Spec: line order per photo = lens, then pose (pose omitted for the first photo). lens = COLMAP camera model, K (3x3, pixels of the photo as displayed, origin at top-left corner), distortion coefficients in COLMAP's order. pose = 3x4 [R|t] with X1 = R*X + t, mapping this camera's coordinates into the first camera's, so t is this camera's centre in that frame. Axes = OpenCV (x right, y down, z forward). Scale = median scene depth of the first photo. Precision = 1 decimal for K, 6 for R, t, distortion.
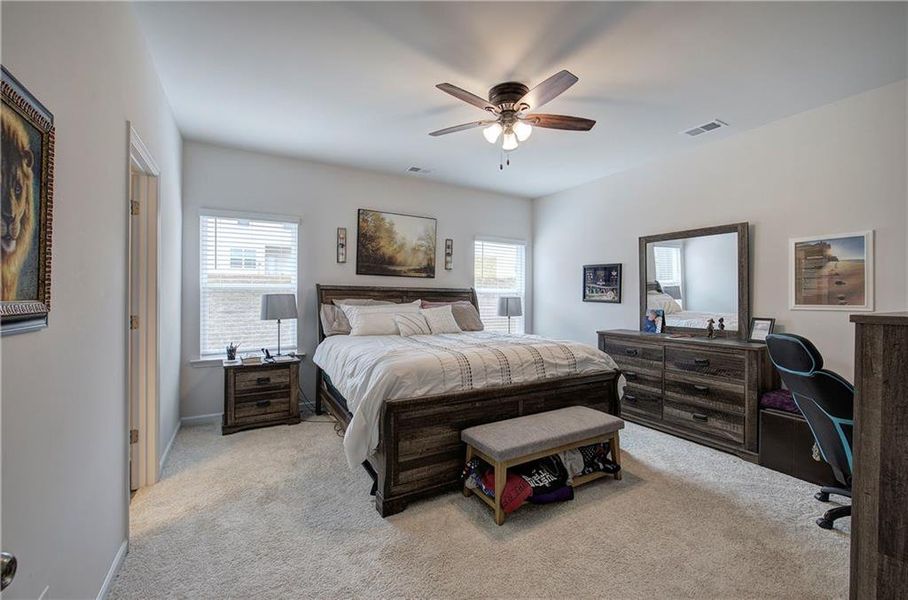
lens RADIAL K [[385.5, 0, 455.8], [0, 385.5, 298.3], [0, 0, 1]] dist [-0.002044, 0.000585]
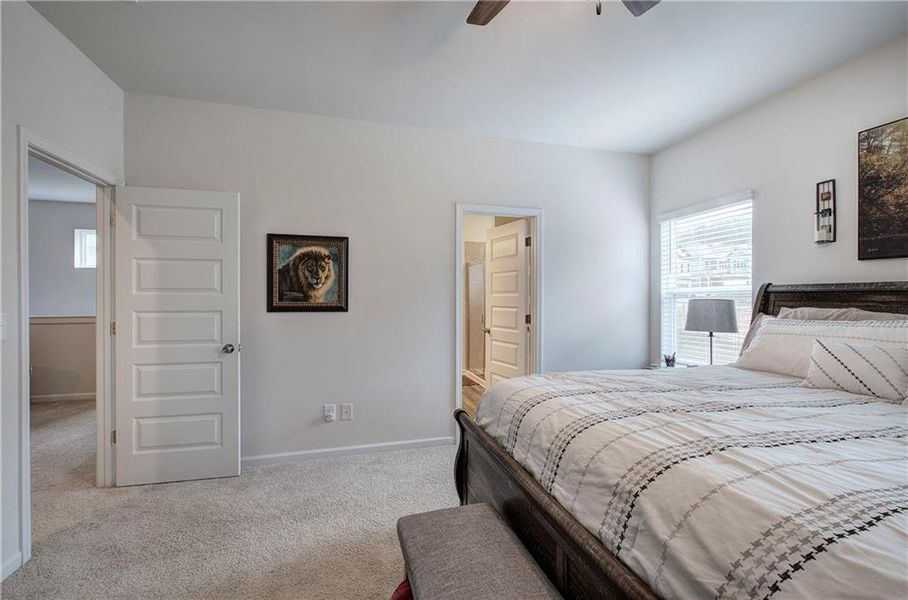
lens RADIAL K [[385.5, 0, 455.8], [0, 385.5, 298.3], [0, 0, 1]] dist [-0.002044, 0.000585]
pose [[-0.239922, -0.006700, -0.970769, 0.401326], [-0.008222, 0.999954, -0.004870, -0.004363], [0.970757, 0.006813, -0.239966, 0.647992]]
